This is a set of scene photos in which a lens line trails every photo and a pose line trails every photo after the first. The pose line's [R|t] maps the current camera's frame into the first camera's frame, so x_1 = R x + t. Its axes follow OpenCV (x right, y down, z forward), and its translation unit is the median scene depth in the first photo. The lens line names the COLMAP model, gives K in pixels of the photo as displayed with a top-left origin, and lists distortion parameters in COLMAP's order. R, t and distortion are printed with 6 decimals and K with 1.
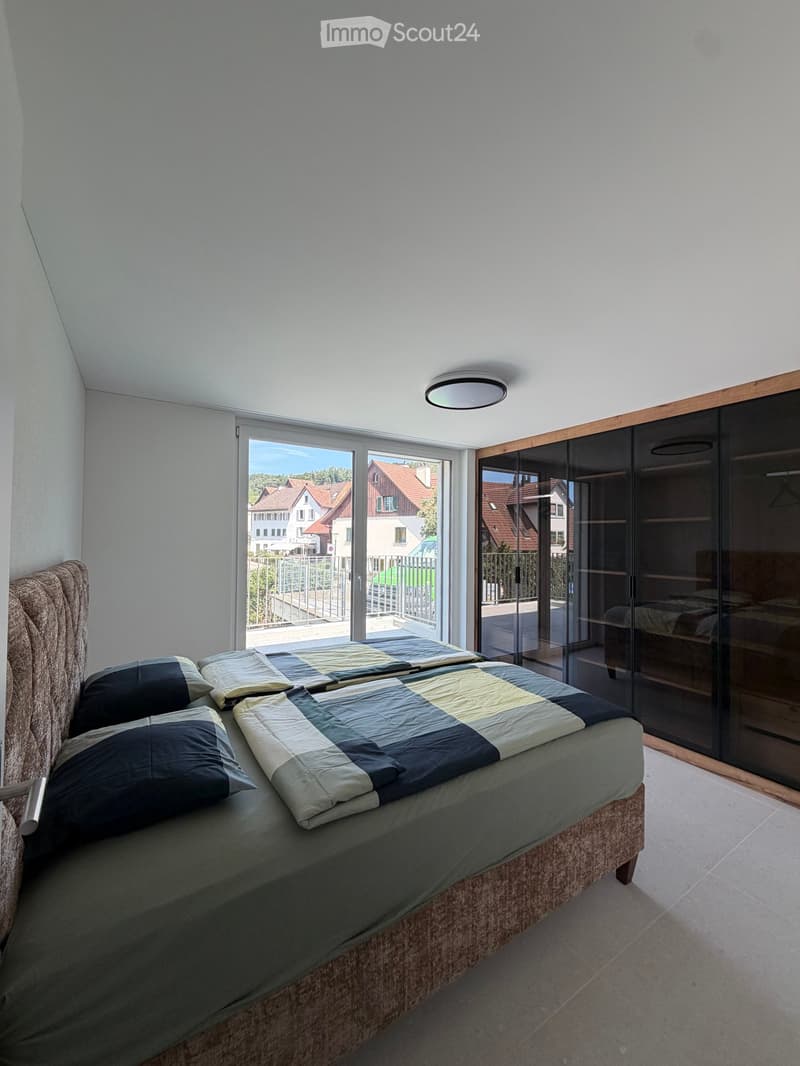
lens RADIAL K [[425.9, 0, 392.9], [0, 425.9, 529.1], [0, 0, 1]] dist [0.004447, 0.000768]
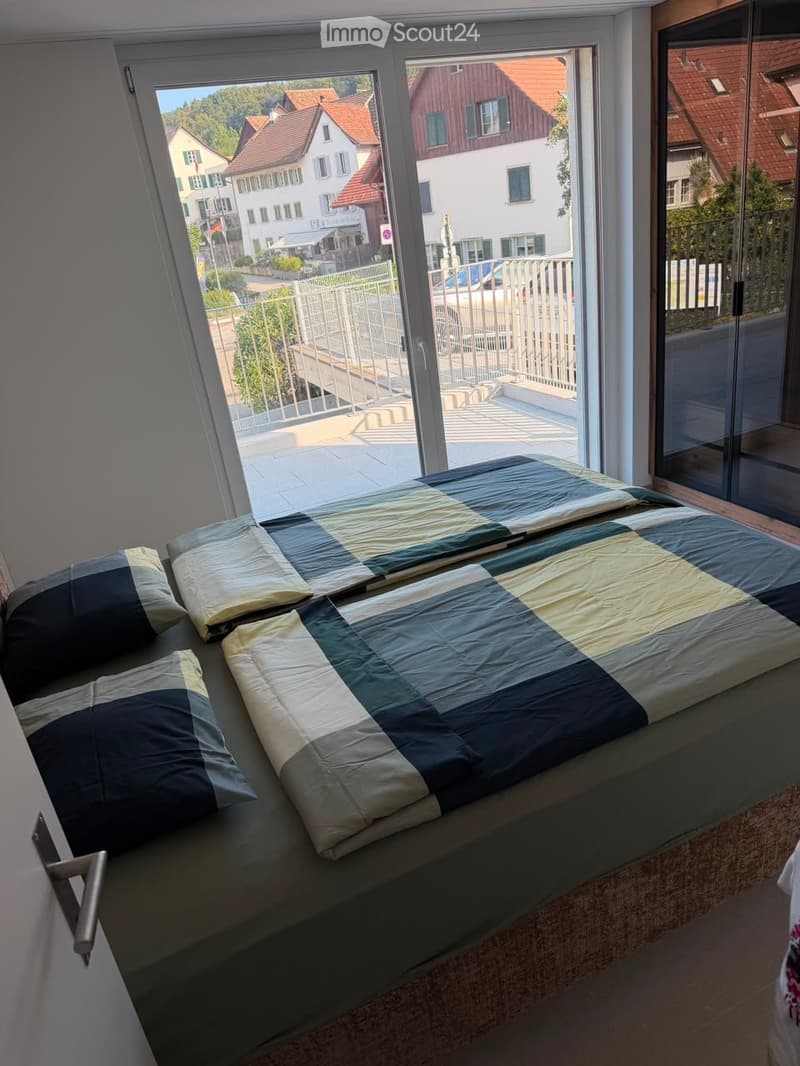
lens RADIAL K [[756.8, 0, 391.0], [0, 756.8, 531.0], [0, 0, 1]] dist [0.048821, -0.050590]
pose [[0.979662, -0.074586, -0.186277, 0.096324], [0.146746, 0.899465, 0.411616, -0.158509], [0.136849, -0.430580, 0.892117, 0.093114]]
